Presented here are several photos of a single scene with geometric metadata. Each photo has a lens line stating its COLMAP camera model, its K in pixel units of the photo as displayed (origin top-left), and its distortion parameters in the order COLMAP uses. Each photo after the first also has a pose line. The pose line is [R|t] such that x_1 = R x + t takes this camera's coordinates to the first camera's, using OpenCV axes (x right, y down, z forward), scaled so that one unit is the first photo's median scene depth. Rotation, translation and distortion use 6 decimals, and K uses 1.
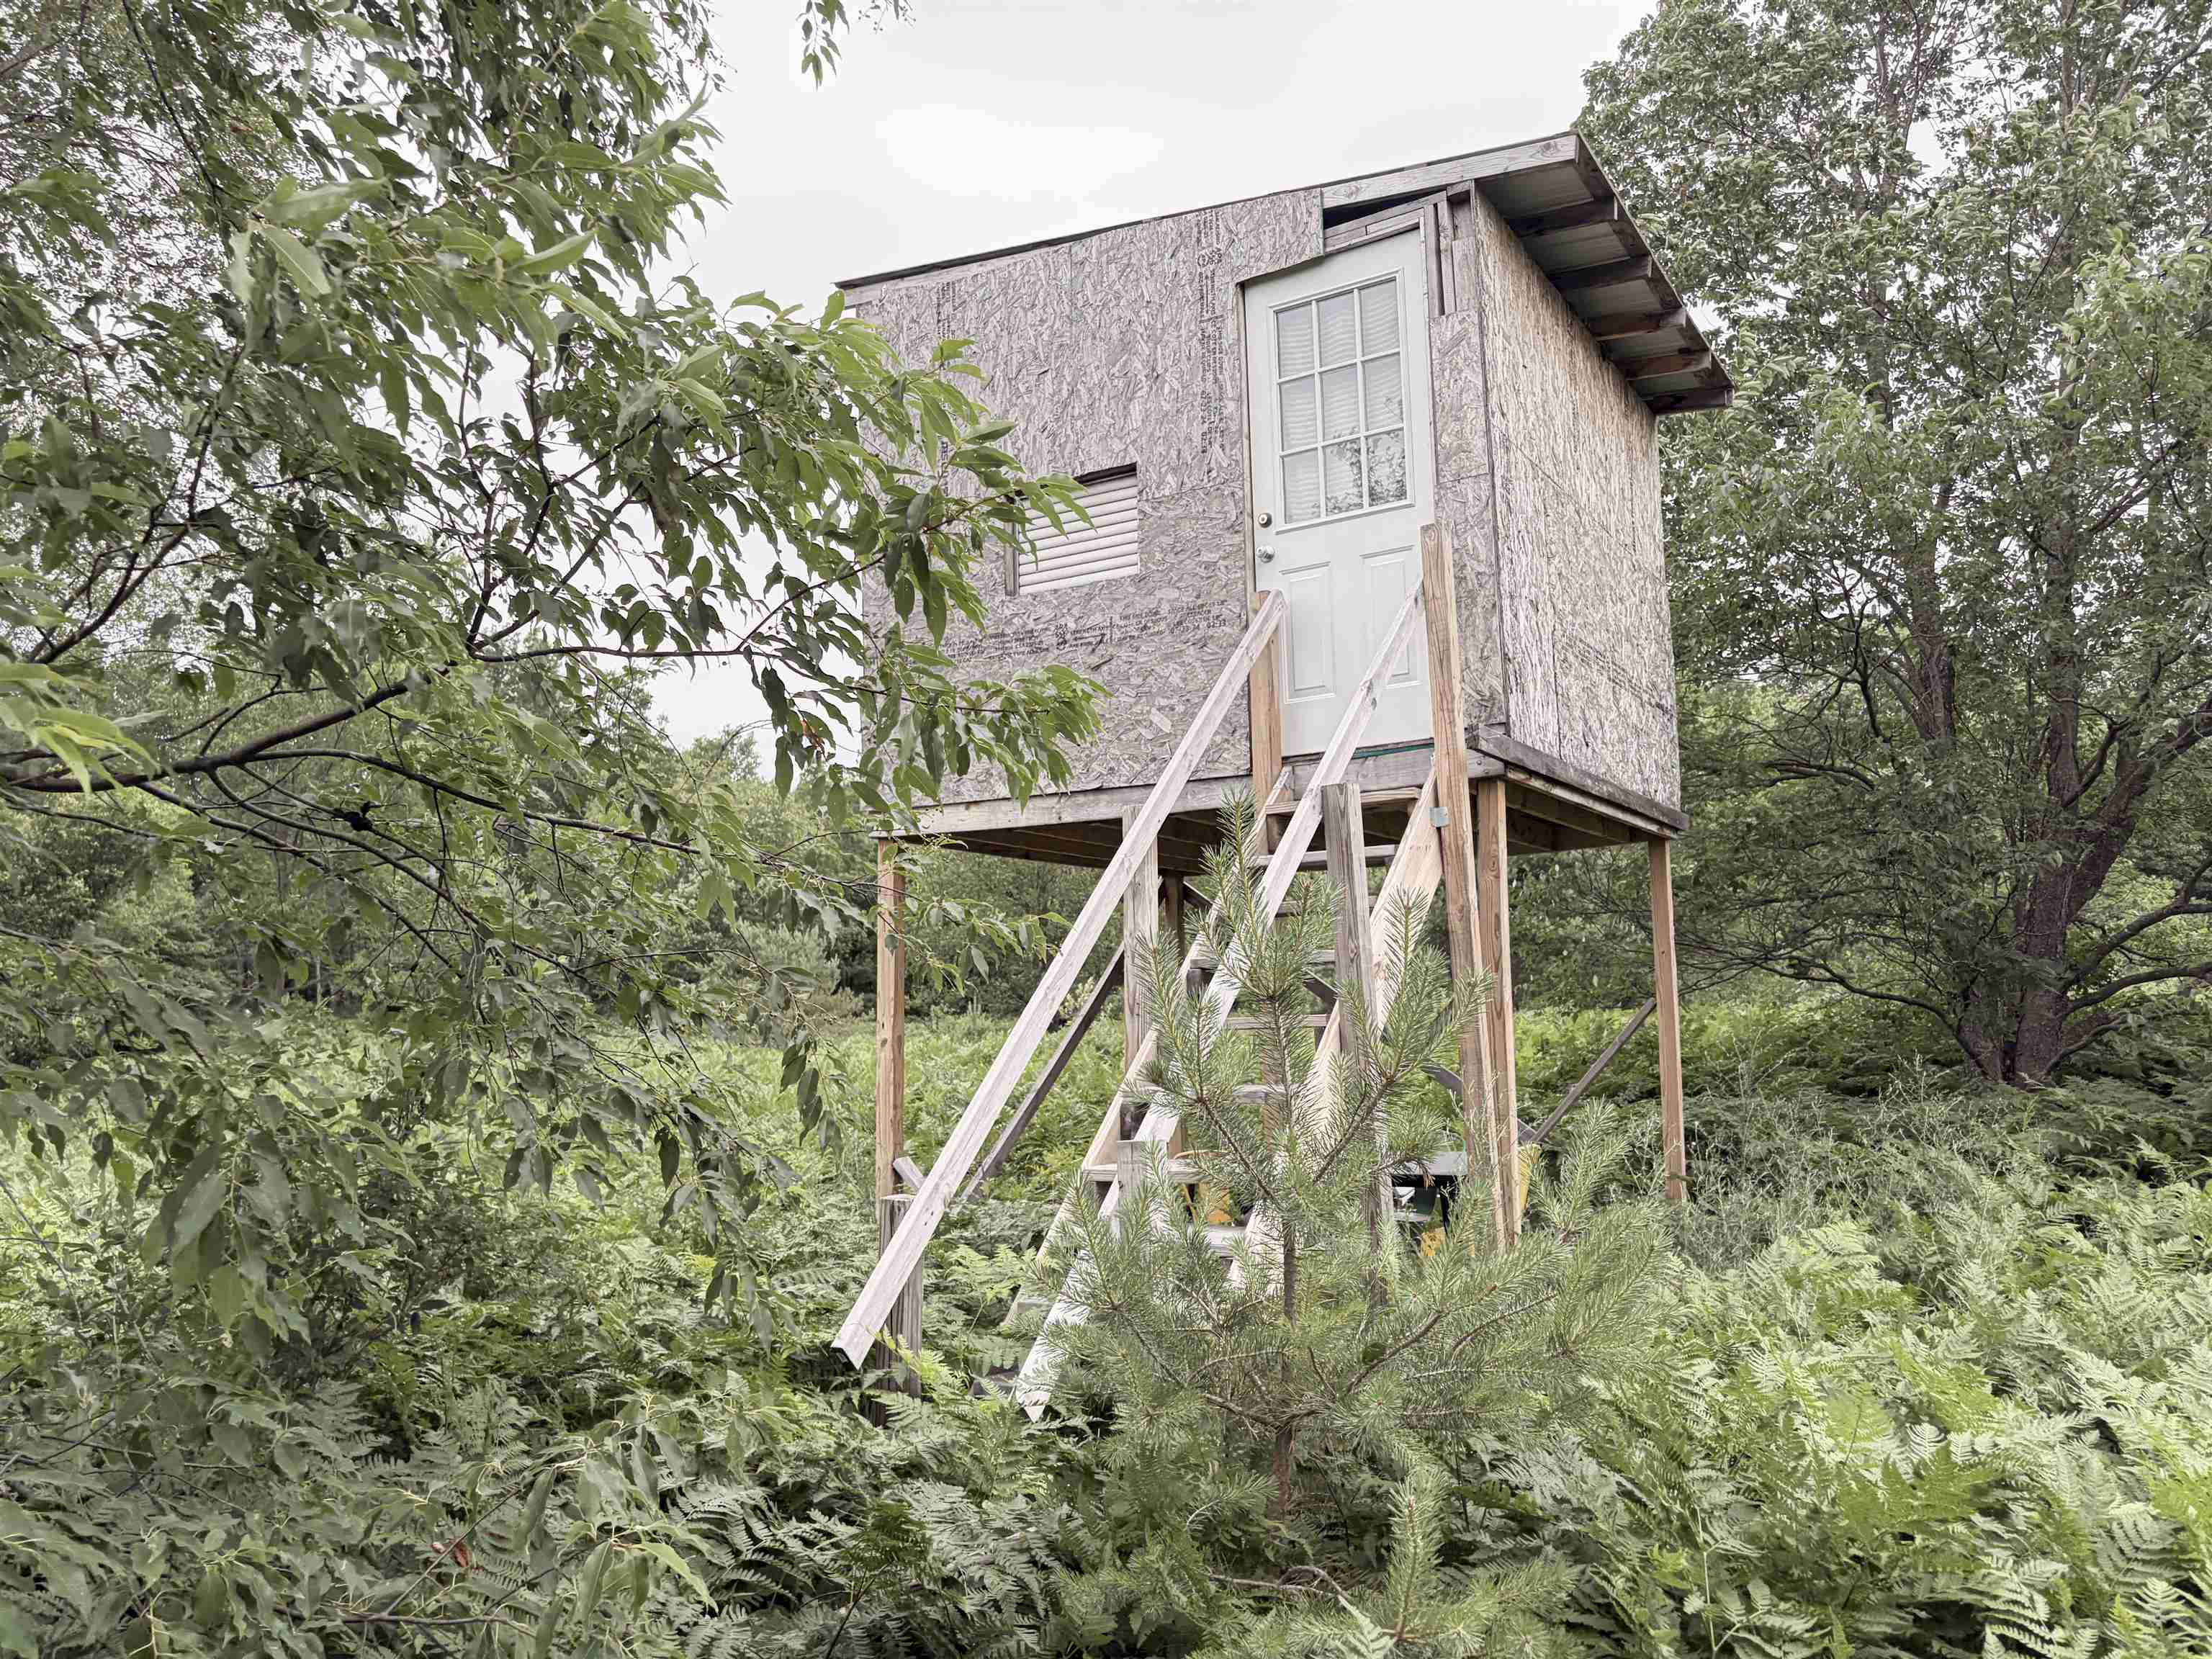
lens RADIAL K [[1661.1, 0, 1111.5], [0, 1661.1, 828.3], [0, 0, 1]] dist [0.023408, -0.008674]
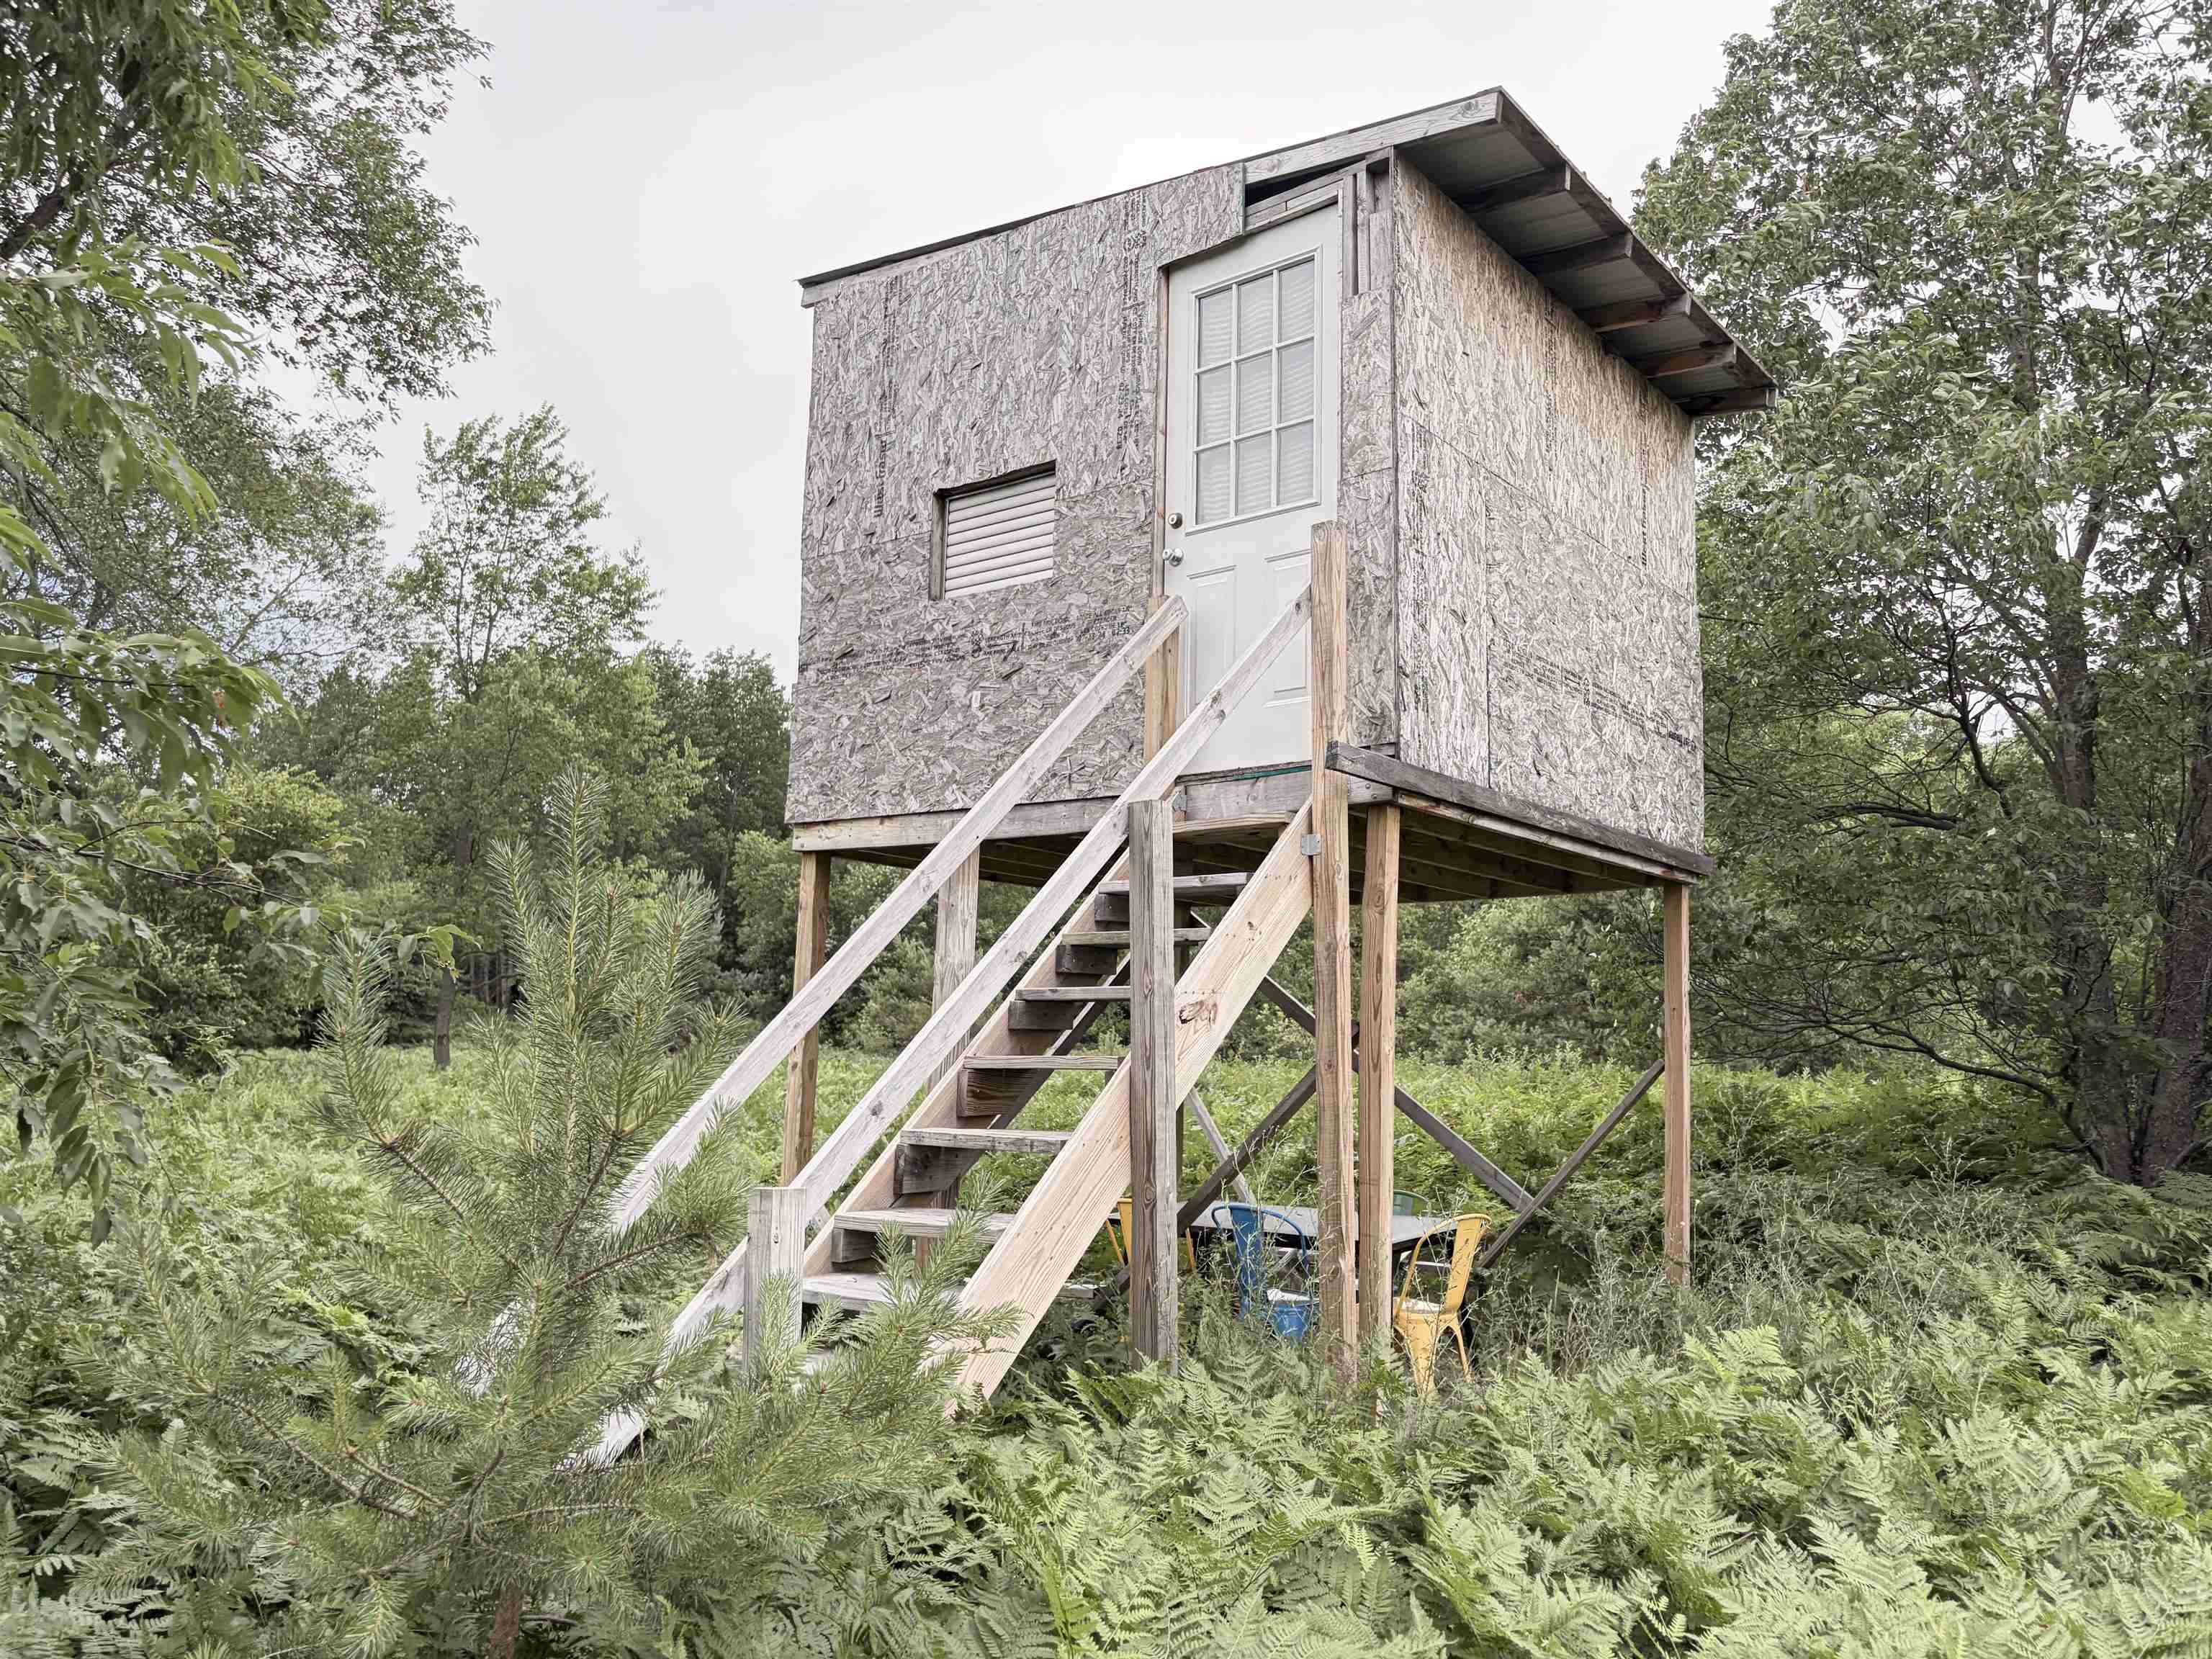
lens RADIAL K [[1661.1, 0, 1101.7], [0, 1661.1, 832.7], [0, 0, 1]] dist [0.023408, -0.008674]
pose [[0.990703, 0.031911, -0.132246, 0.178945], [-0.034029, 0.999326, -0.013785, 0.002602], [0.131717, 0.018157, 0.991121, 0.079277]]
